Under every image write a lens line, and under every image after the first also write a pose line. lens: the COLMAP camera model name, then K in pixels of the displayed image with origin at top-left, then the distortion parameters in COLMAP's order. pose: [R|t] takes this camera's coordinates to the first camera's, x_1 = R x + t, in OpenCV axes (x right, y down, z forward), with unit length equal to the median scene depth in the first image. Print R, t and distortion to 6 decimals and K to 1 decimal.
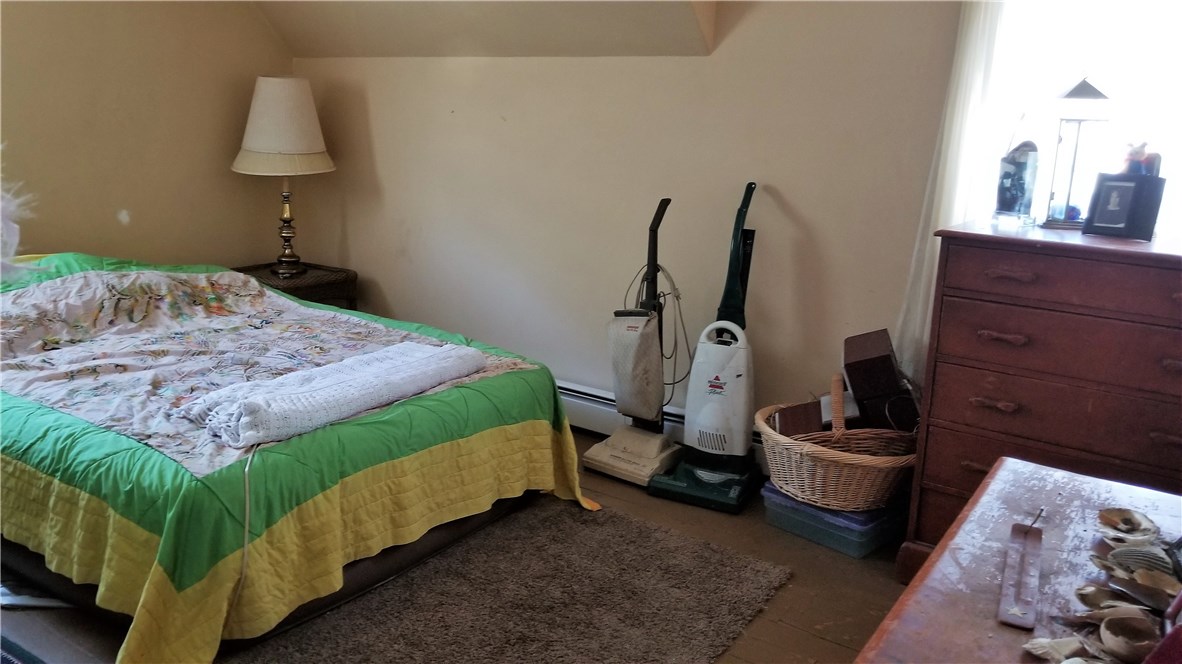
lens RADIAL K [[891.1, 0, 591.3], [0, 891.1, 309.6], [0, 0, 1]] dist [-0.006761, -0.002817]
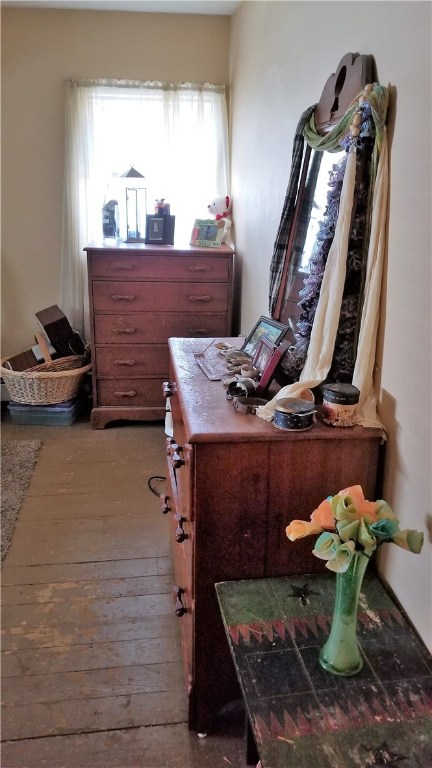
lens RADIAL K [[579.0, 0, 216.0], [0, 579.0, 384.0], [0, 0, 1]] dist [-0.006761, -0.002817]
pose [[0.736026, -0.229102, 0.637006, -0.262453], [0.142101, 0.972314, 0.185507, 0.006524], [-0.661870, -0.046019, 0.748204, -0.149396]]
